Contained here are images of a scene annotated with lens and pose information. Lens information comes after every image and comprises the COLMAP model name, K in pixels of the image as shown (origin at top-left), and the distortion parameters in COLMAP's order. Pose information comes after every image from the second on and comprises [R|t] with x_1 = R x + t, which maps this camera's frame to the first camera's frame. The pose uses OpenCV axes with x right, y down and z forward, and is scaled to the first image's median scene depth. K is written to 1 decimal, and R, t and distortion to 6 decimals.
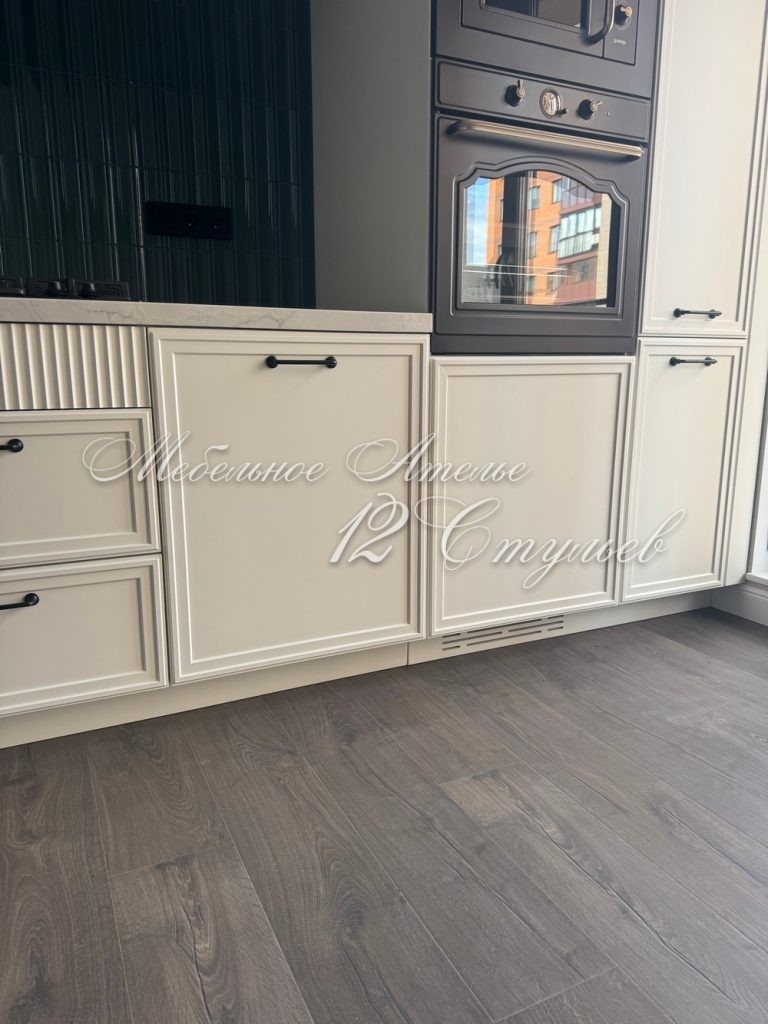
lens RADIAL K [[722.9, 0, 379.3], [0, 722.9, 512.1], [0, 0, 1]] dist [0.037355, -0.039793]
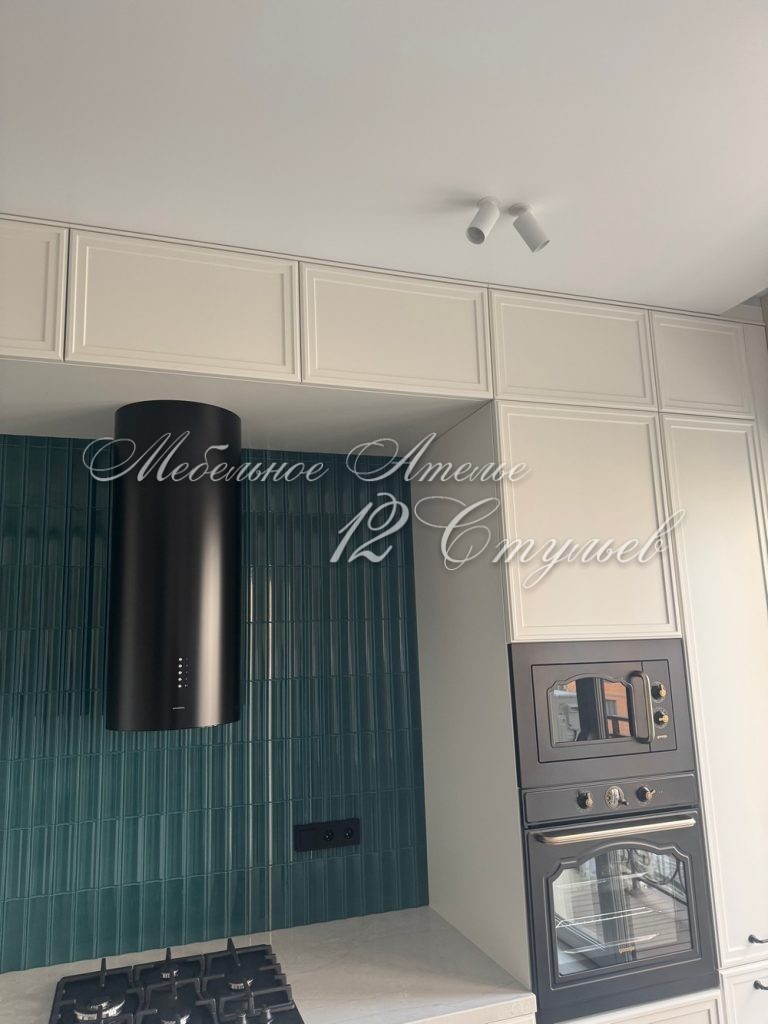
lens RADIAL K [[722.9, 0, 381.7], [0, 722.9, 515.9], [0, 0, 1]] dist [0.037355, -0.039793]
pose [[0.993039, -0.051848, -0.105759, -0.011780], [0.009316, 0.929665, -0.368287, -0.642228], [0.117415, 0.364738, 0.923677, -0.484947]]
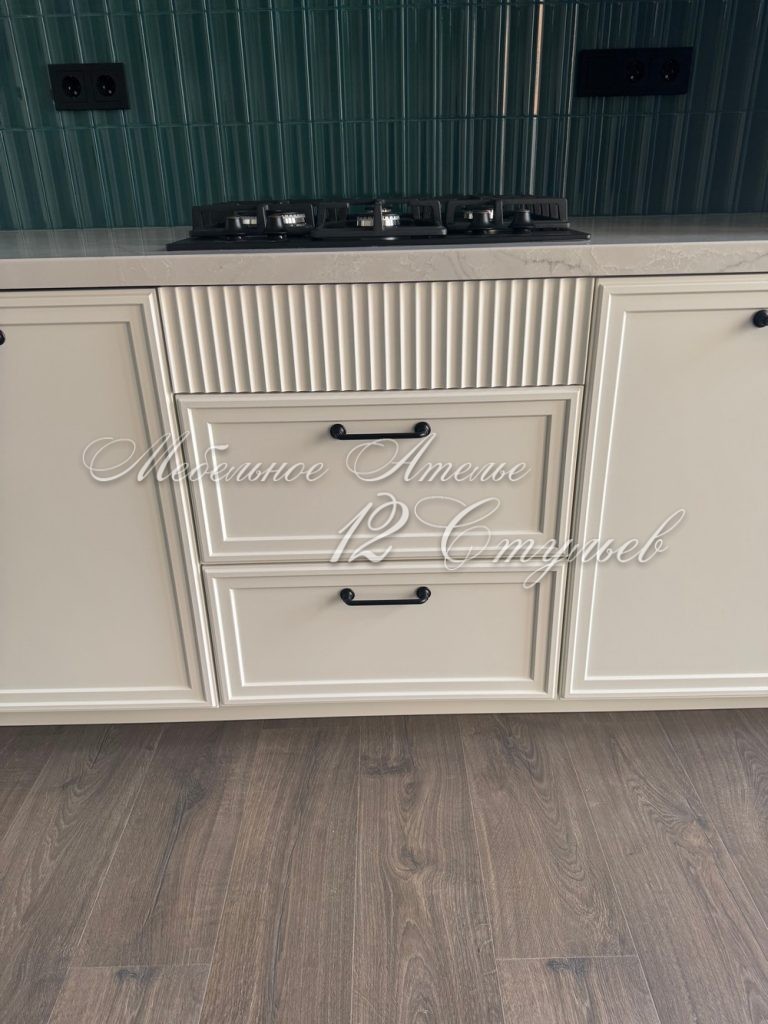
lens RADIAL K [[722.9, 0, 390.6], [0, 722.9, 516.2], [0, 0, 1]] dist [0.037355, -0.039793]
pose [[0.906329, 0.156502, -0.392523, -0.174171], [-0.063040, 0.968571, 0.240617, -0.177302], [0.417843, -0.193333, 0.887710, 0.204813]]
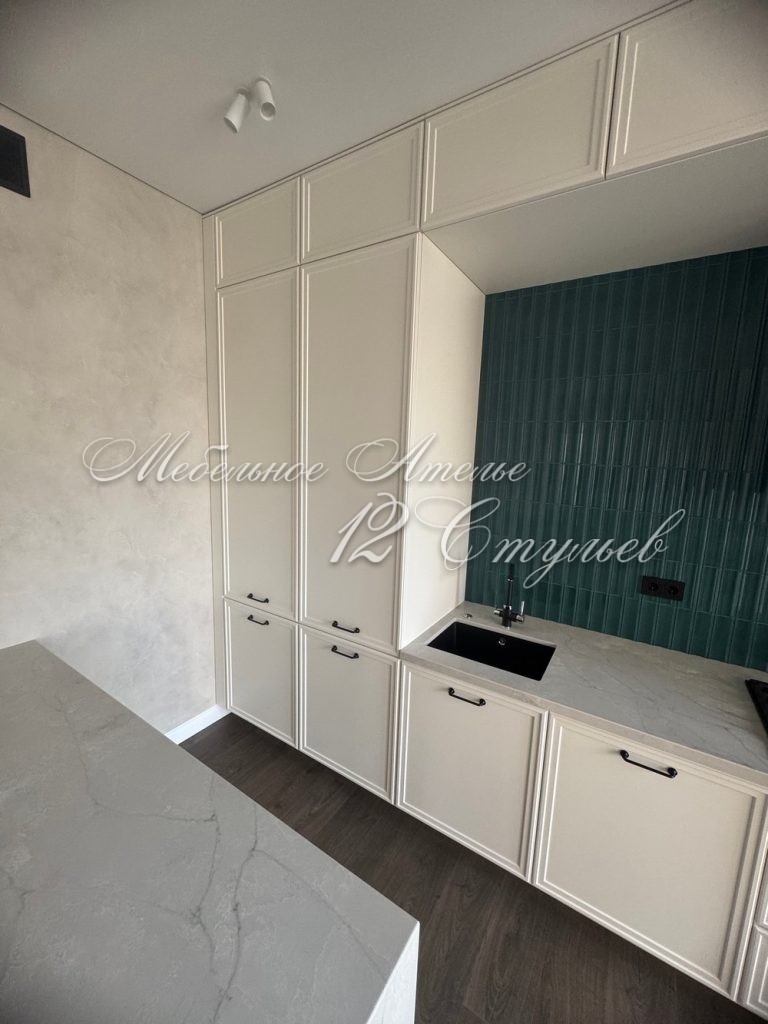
lens RADIAL K [[407.9, 0, 383.4], [0, 407.9, 511.5], [0, 0, 1]] dist [-0.005438, 0.001715]
pose [[0.527054, 0.147639, -0.836909, -0.521809], [-0.205758, 0.977663, 0.042891, -0.612196], [0.824547, 0.149595, 0.545659, -0.363364]]
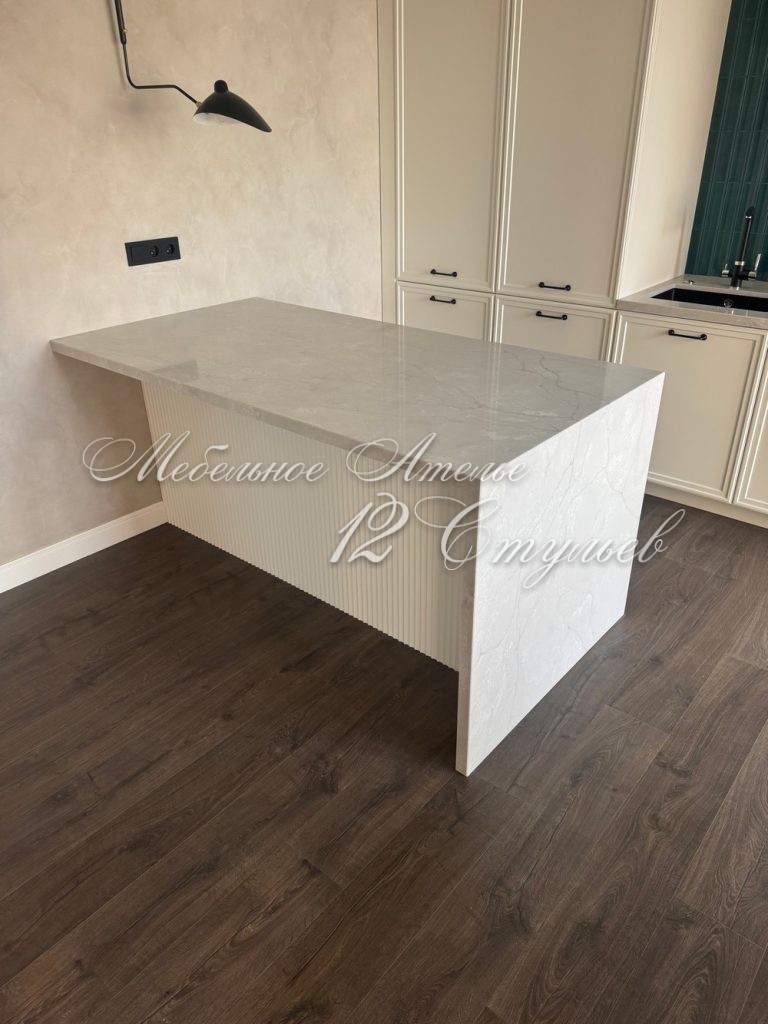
lens RADIAL K [[722.9, 0, 385.3], [0, 722.9, 513.9], [0, 0, 1]] dist [0.037355, -0.039793]
pose [[0.407816, 0.421076, -0.810174, 0.258867], [-0.171159, 0.906838, 0.385161, -0.293217], [0.896879, -0.018406, 0.441894, -1.159983]]
